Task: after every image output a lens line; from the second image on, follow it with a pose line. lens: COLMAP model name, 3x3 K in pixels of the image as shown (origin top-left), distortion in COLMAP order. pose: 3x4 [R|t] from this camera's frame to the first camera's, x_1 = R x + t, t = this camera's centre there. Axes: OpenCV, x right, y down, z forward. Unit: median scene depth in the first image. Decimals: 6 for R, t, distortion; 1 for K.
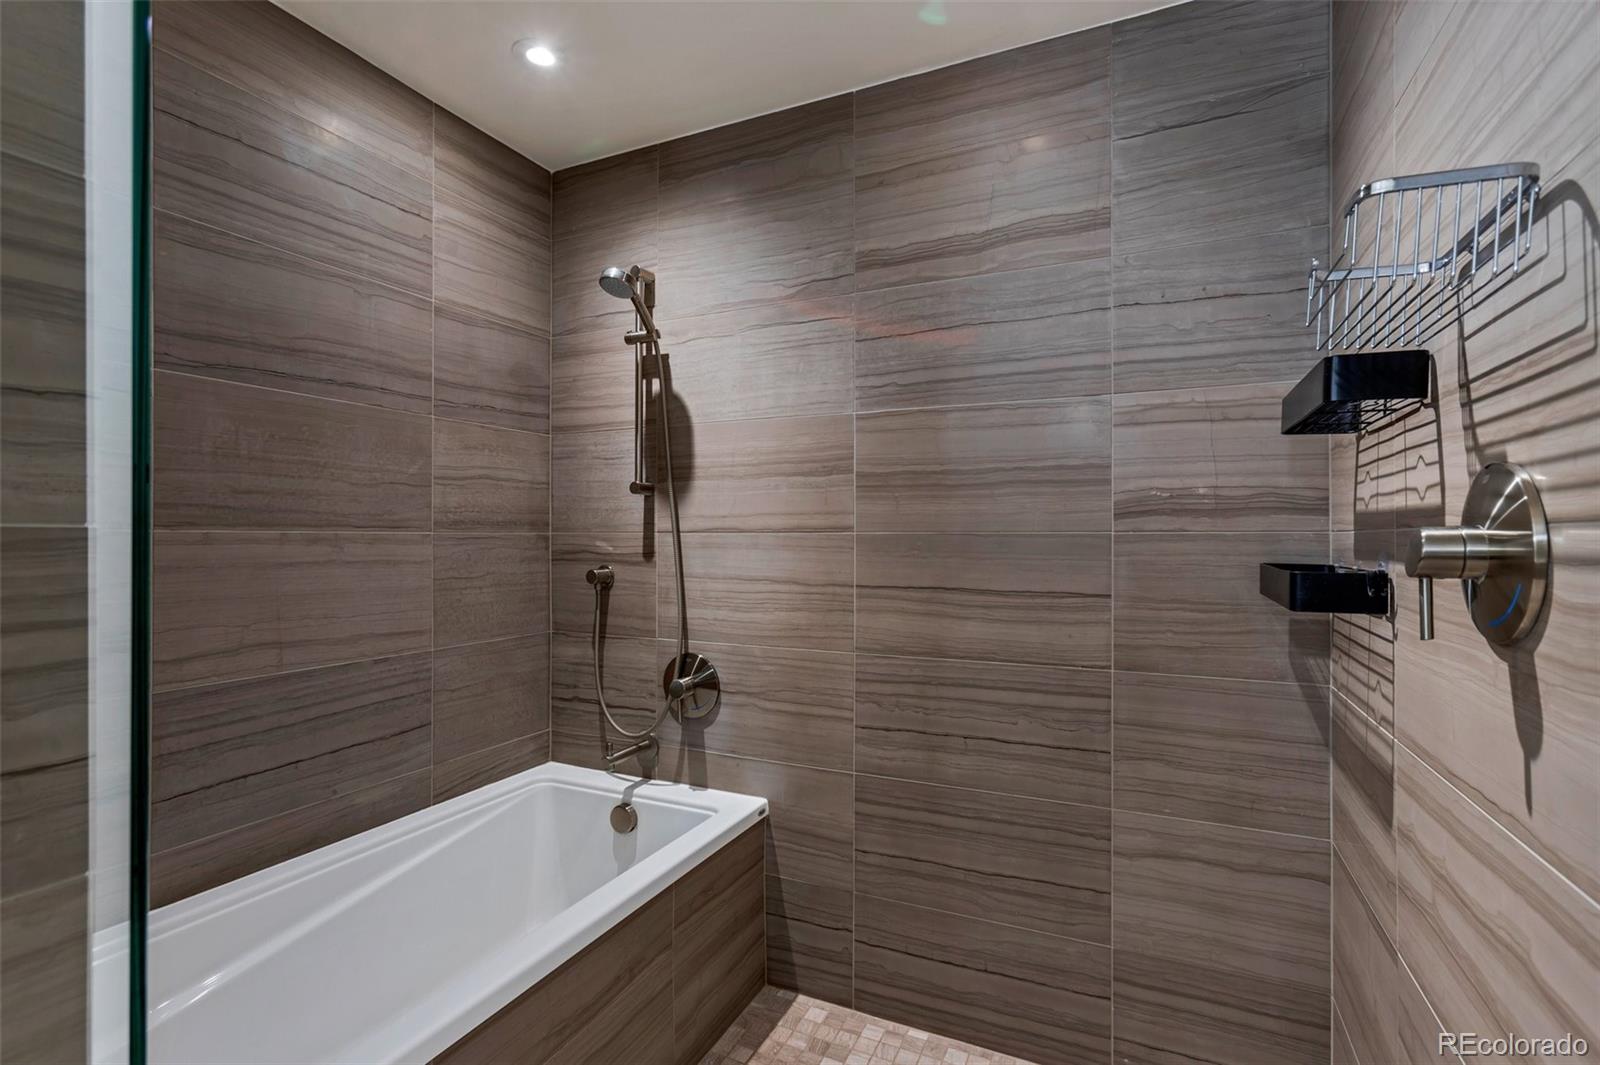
lens RADIAL K [[754.4, 0, 800.0], [0, 754.4, 532.5], [0, 0, 1]] dist [-0.008897, 0.012165]
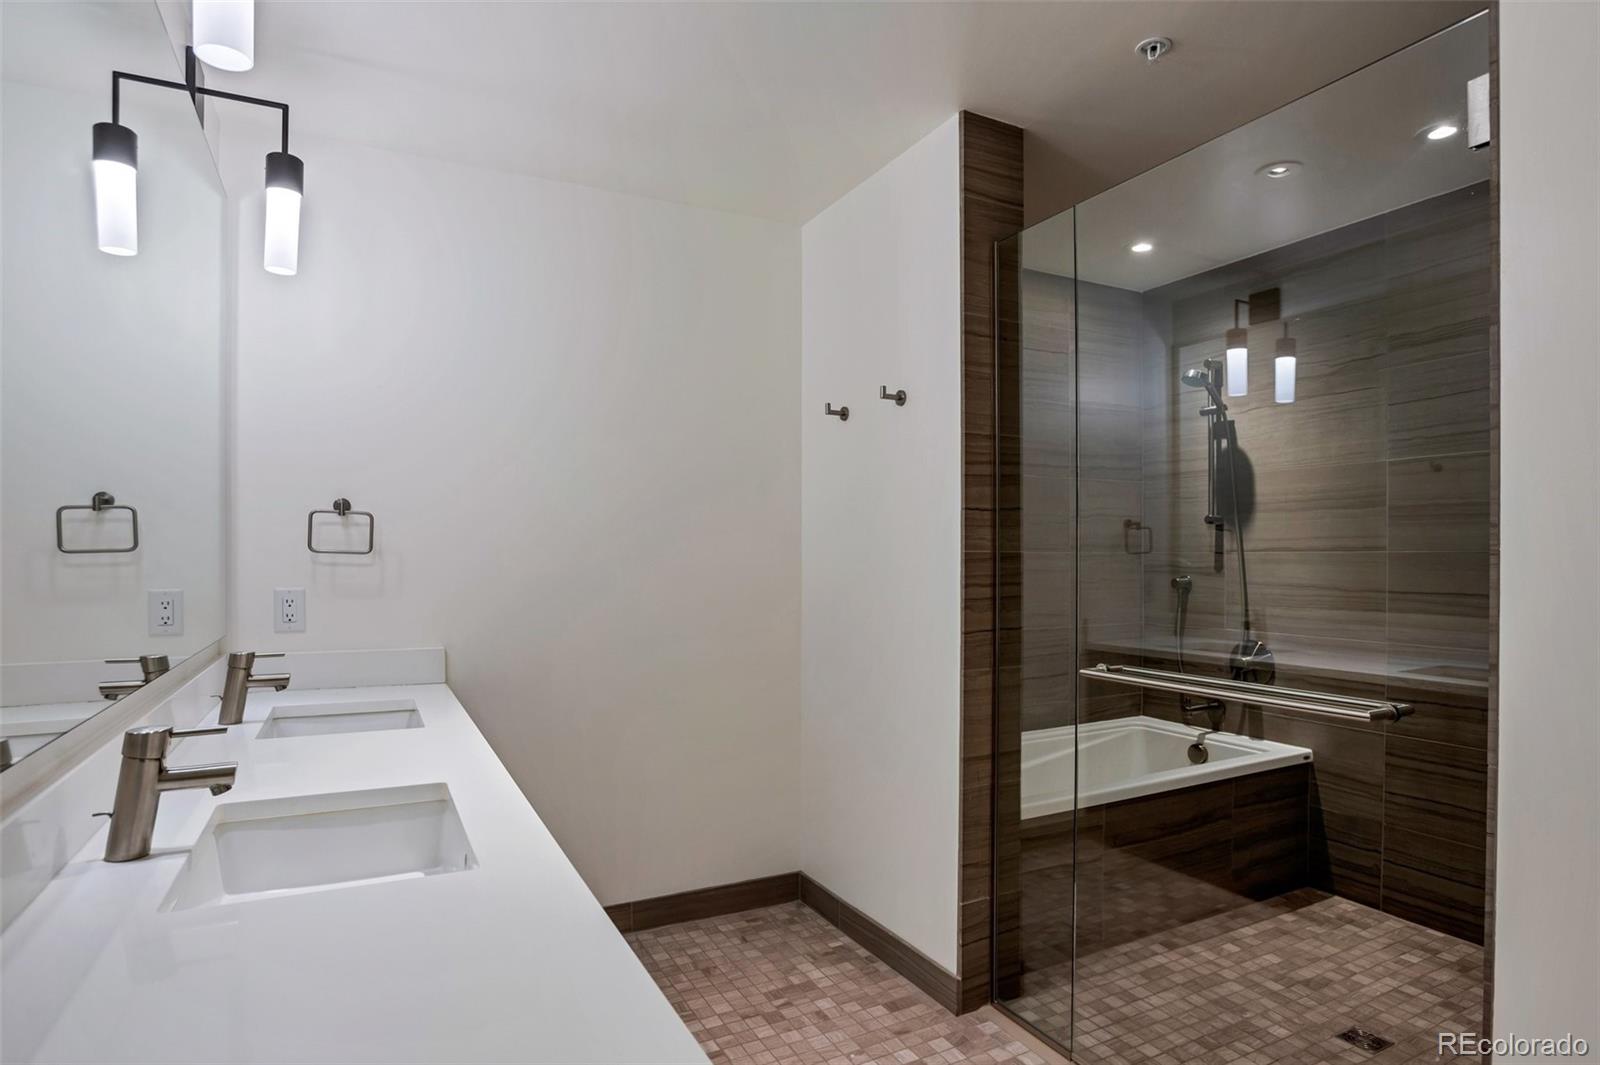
lens RADIAL K [[819.0, 0, 788.4], [0, 819.0, 537.5], [0, 0, 1]] dist [-0.078852, 0.036125]
pose [[0.769206, -0.004331, -0.638986, 0.143068], [-0.012721, 0.999675, -0.022089, 0.018341], [0.638874, 0.025120, 0.768901, -0.685304]]
